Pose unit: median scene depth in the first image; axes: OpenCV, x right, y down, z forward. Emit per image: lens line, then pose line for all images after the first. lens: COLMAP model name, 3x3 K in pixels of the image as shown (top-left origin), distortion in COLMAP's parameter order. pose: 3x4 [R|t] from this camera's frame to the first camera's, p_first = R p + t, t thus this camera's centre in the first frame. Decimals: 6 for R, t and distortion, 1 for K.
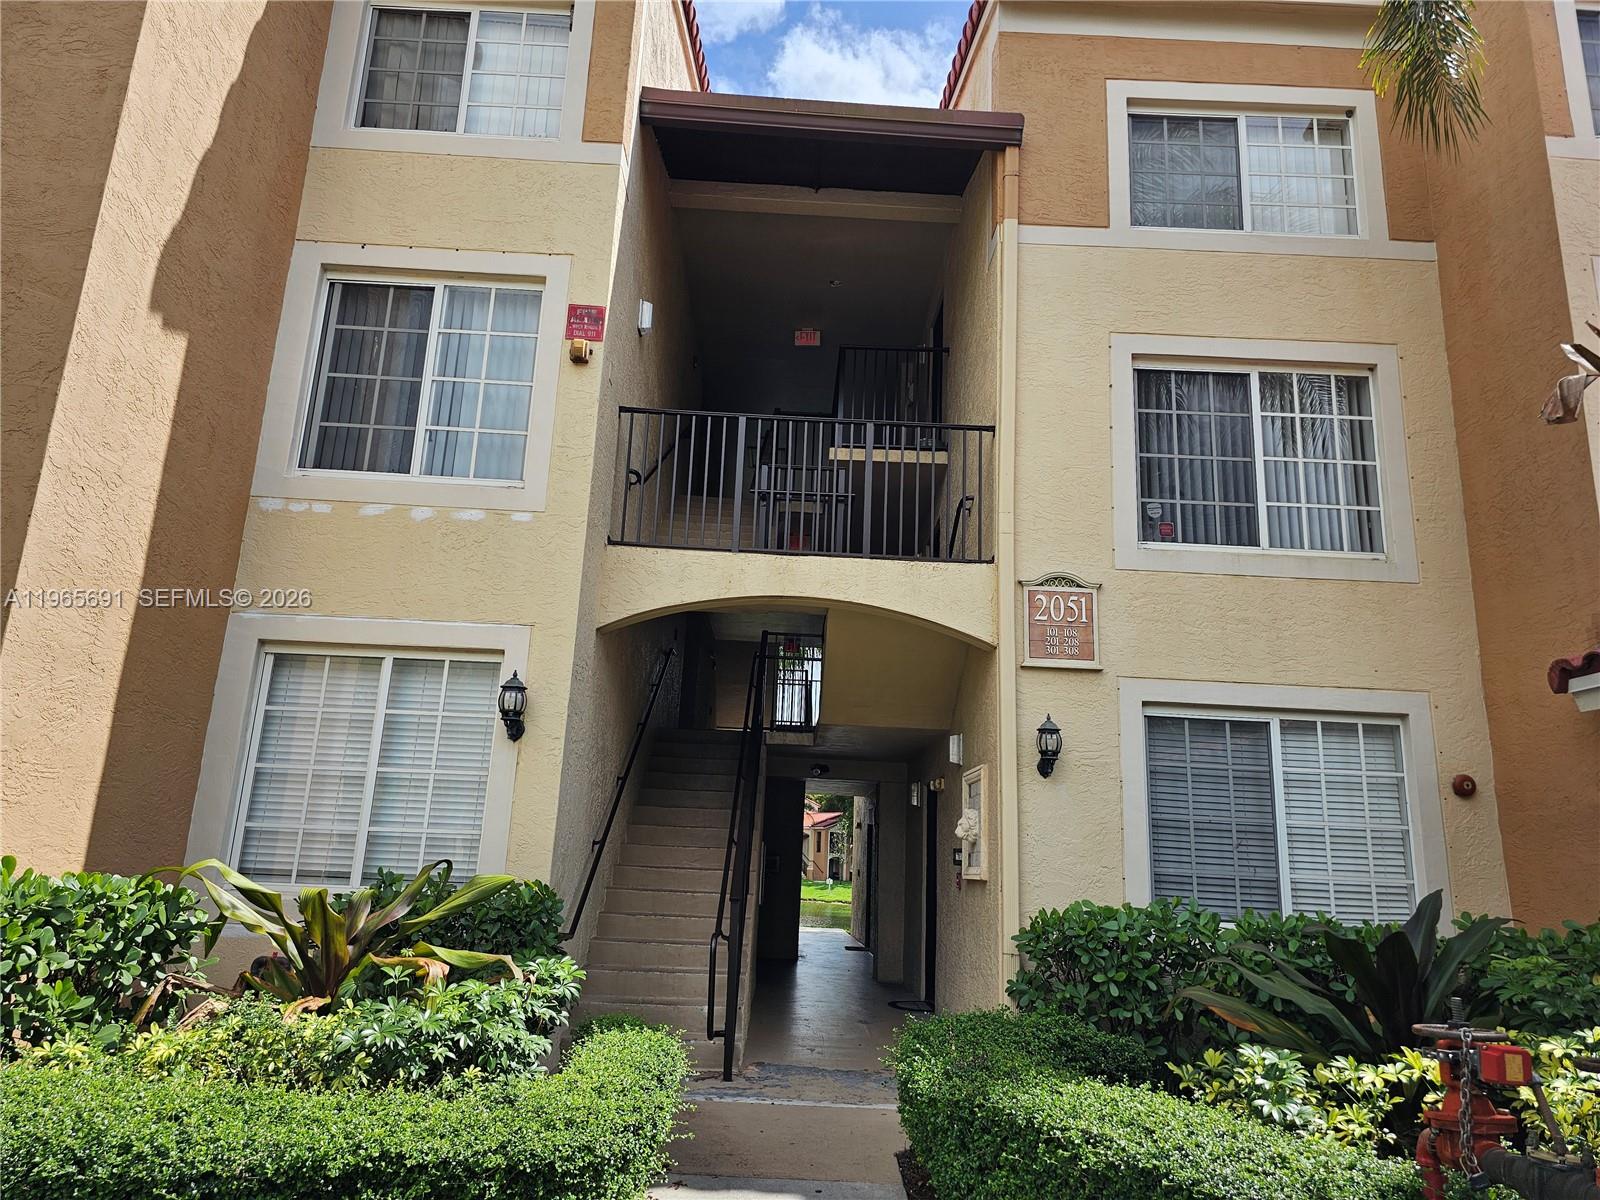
lens RADIAL K [[1063.5, 0, 794.5], [0, 1063.5, 601.7], [0, 0, 1]] dist [0.078034, -0.076058]
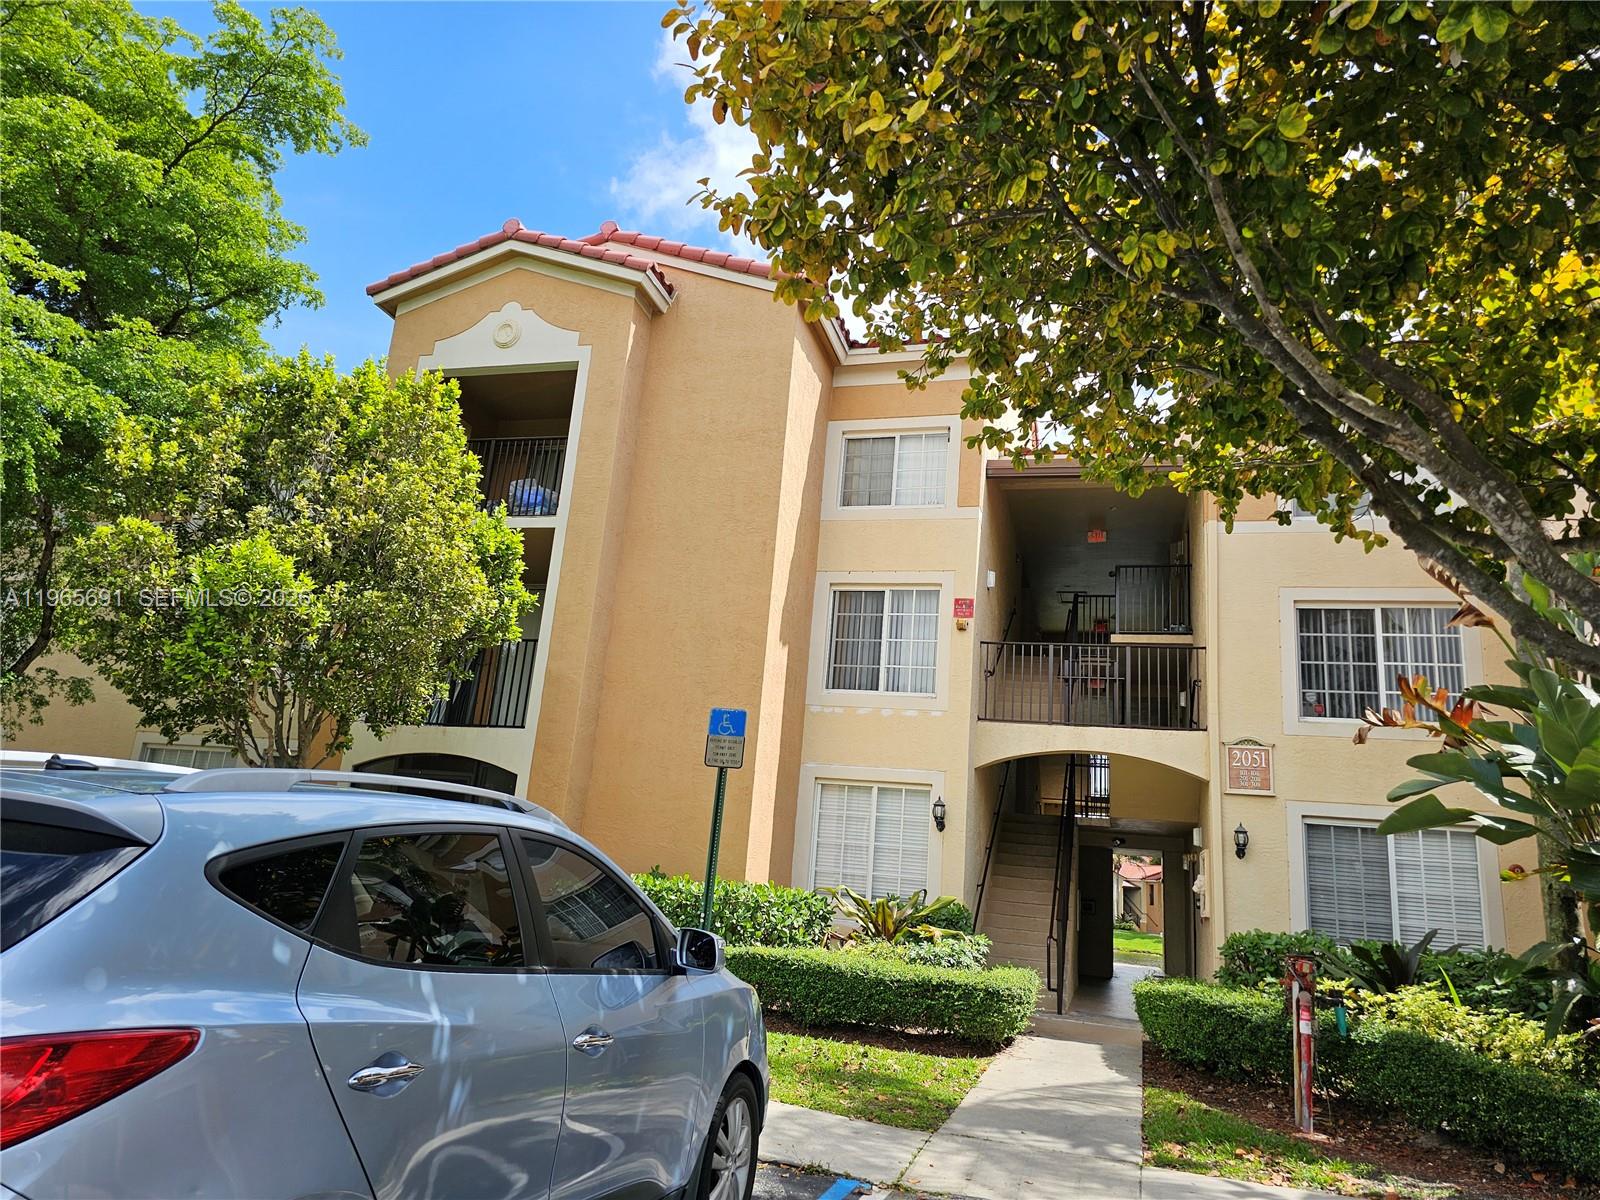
lens RADIAL K [[1063.5, 0, 787.4], [0, 1063.5, 598.8], [0, 0, 1]] dist [0.078034, -0.076058]
pose [[0.955183, -0.042171, -0.292996, 0.060101], [0.030227, 0.998522, -0.045176, -0.197100], [0.294468, 0.034295, 0.955046, -0.889787]]
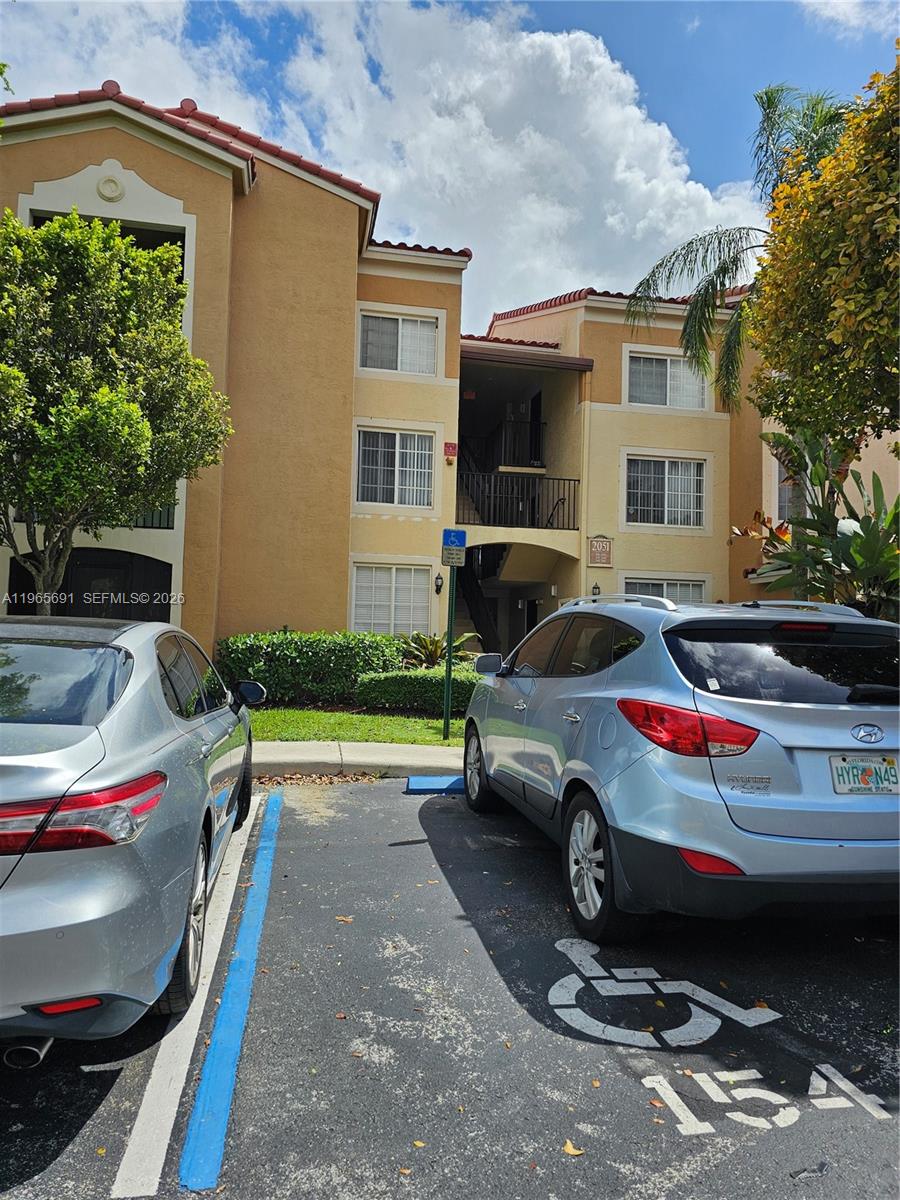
lens RADIAL K [[797.7, 0, 433.6], [0, 797.7, 590.9], [0, 0, 1]] dist [0.078034, -0.076058]
pose [[0.986698, -0.007933, 0.162372, -0.581000], [-0.022324, 0.982735, 0.183667, -0.274799], [-0.161025, -0.184849, 0.969485, -1.123360]]
